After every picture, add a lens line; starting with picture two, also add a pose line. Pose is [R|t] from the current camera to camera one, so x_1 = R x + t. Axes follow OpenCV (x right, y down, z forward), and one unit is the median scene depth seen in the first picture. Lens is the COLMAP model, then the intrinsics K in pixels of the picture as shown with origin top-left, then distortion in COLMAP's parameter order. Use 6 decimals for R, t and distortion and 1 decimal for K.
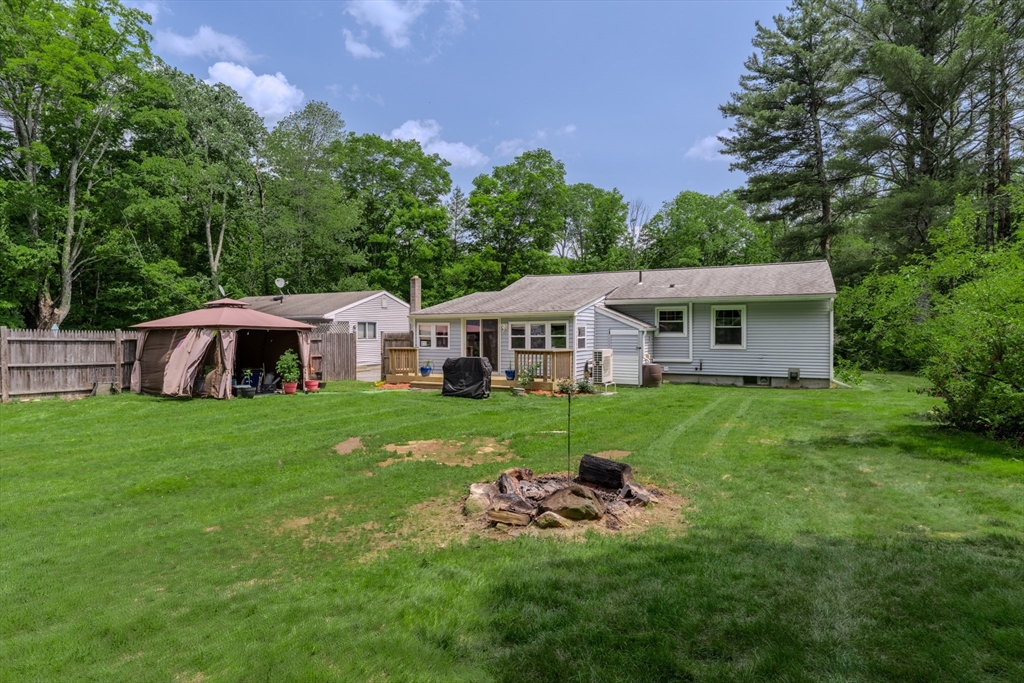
lens RADIAL K [[538.7, 0, 503.6], [0, 538.7, 345.5], [0, 0, 1]] dist [-0.003006, -0.004233]
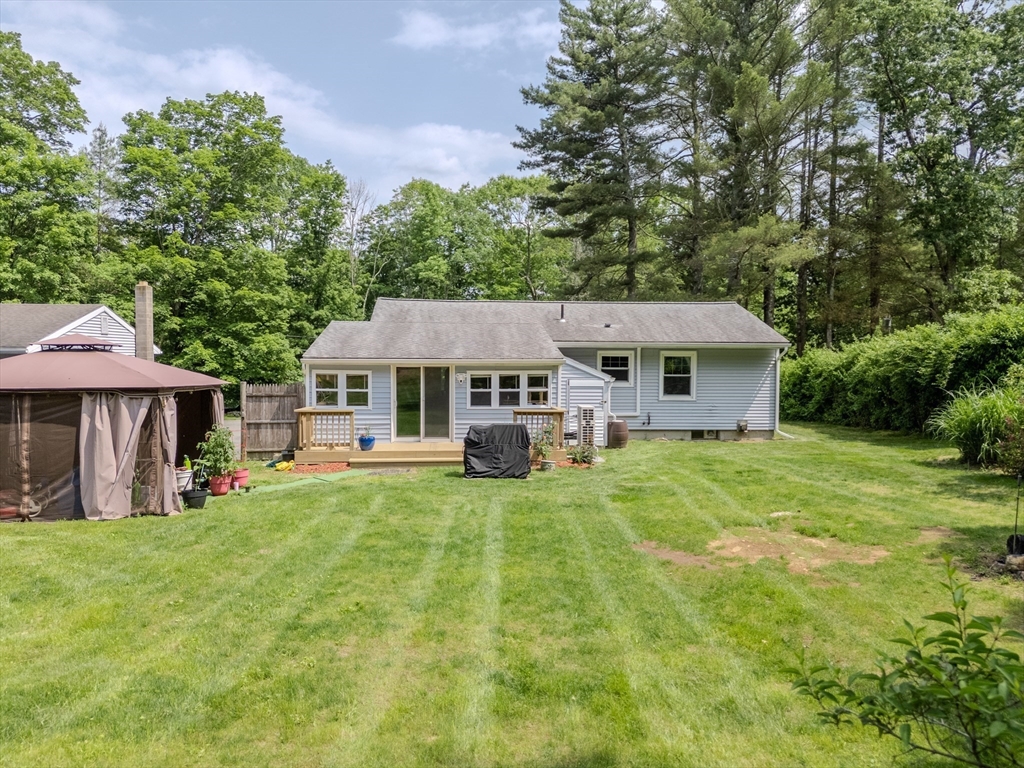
lens RADIAL K [[759.2, 0, 503.6], [0, 759.2, 390.7], [0, 0, 1]] dist [0.068183, -0.050225]
pose [[0.853334, -0.015827, 0.521125, -0.466238], [0.006735, 0.999790, 0.019335, -0.034408], [-0.521322, -0.012989, 0.853261, 0.070988]]
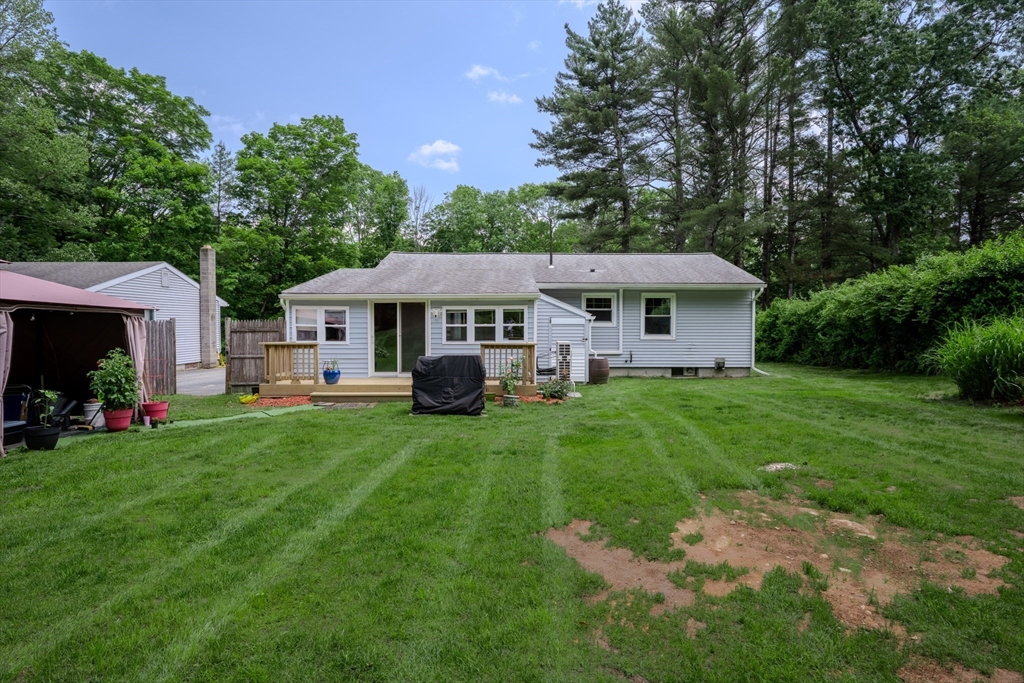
lens RADIAL K [[538.7, 0, 506.0], [0, 538.7, 339.8], [0, 0, 1]] dist [-0.003006, -0.004233]
pose [[0.887708, -0.010694, 0.460283, -0.242988], [0.009588, 0.999943, 0.004740, 0.000248], [-0.460307, 0.000206, 0.887760, 0.274229]]
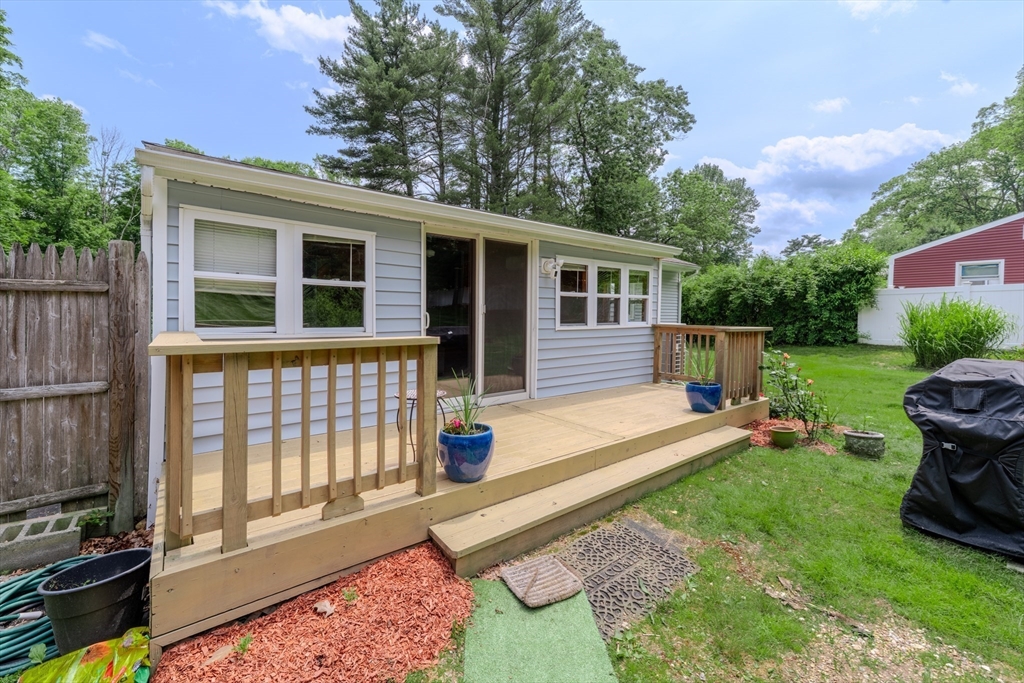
lens RADIAL K [[415.5, 0, 509.9], [0, 415.5, 317.8], [0, 0, 1]] dist [0.000846, -0.000468]
pose [[0.407707, -0.010726, 0.913050, -0.258047], [0.005143, 0.999942, 0.009451, -0.002371], [-0.913098, 0.000843, 0.407739, 0.856095]]
